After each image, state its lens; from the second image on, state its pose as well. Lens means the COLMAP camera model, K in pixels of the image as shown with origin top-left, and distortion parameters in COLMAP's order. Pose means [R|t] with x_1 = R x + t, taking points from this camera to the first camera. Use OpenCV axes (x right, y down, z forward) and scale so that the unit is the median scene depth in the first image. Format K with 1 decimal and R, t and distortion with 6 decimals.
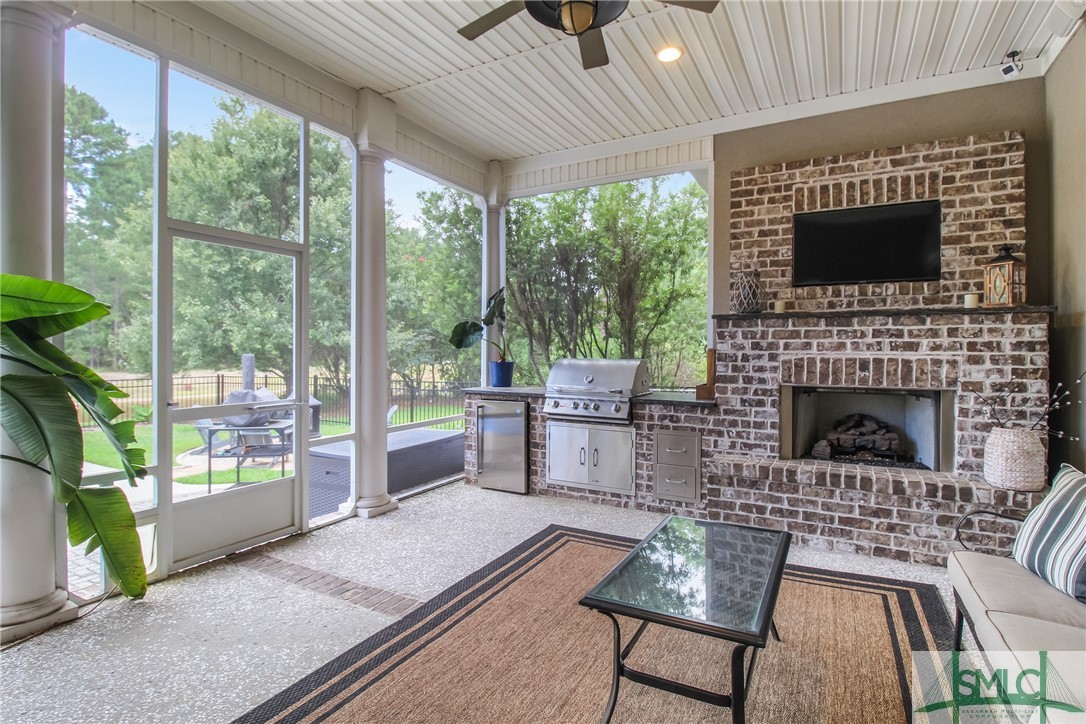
lens RADIAL K [[544.0, 0, 537.1], [0, 544.0, 352.7], [0, 0, 1]] dist [-0.005123, -0.010455]
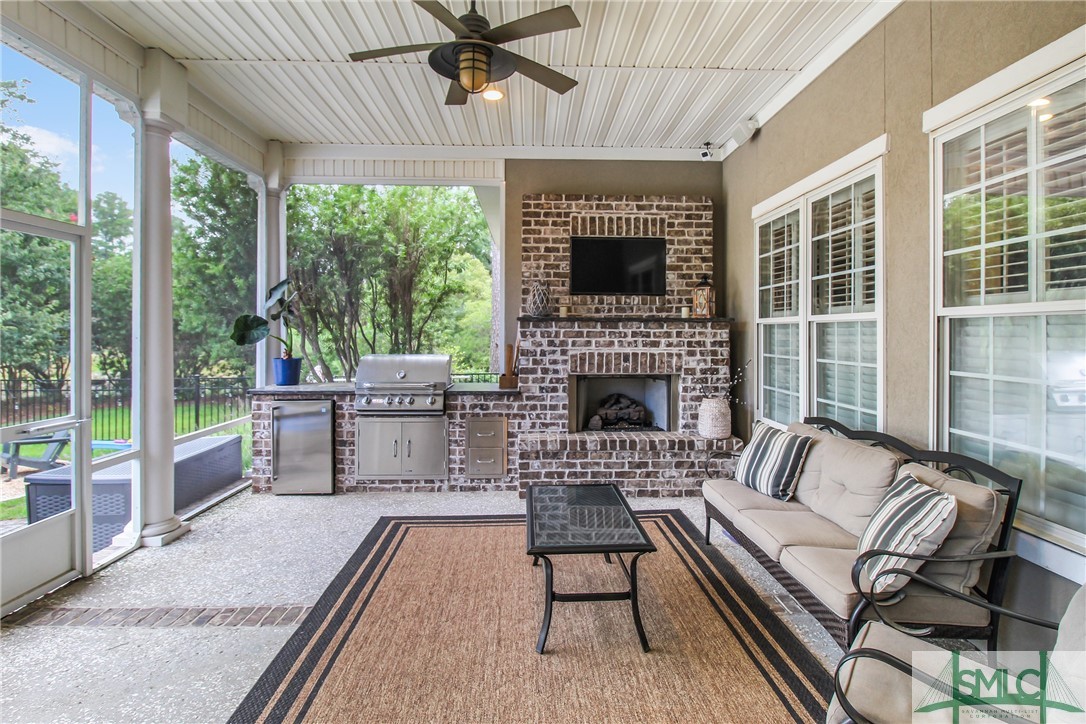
lens RADIAL K [[544.0, 0, 571.1], [0, 544.0, 338.0], [0, 0, 1]] dist [-0.005123, -0.010455]
pose [[0.850715, -0.003950, 0.525613, -0.207333], [0.003189, 0.999992, 0.002354, -0.027628], [-0.525618, -0.000326, 0.850721, -0.073993]]
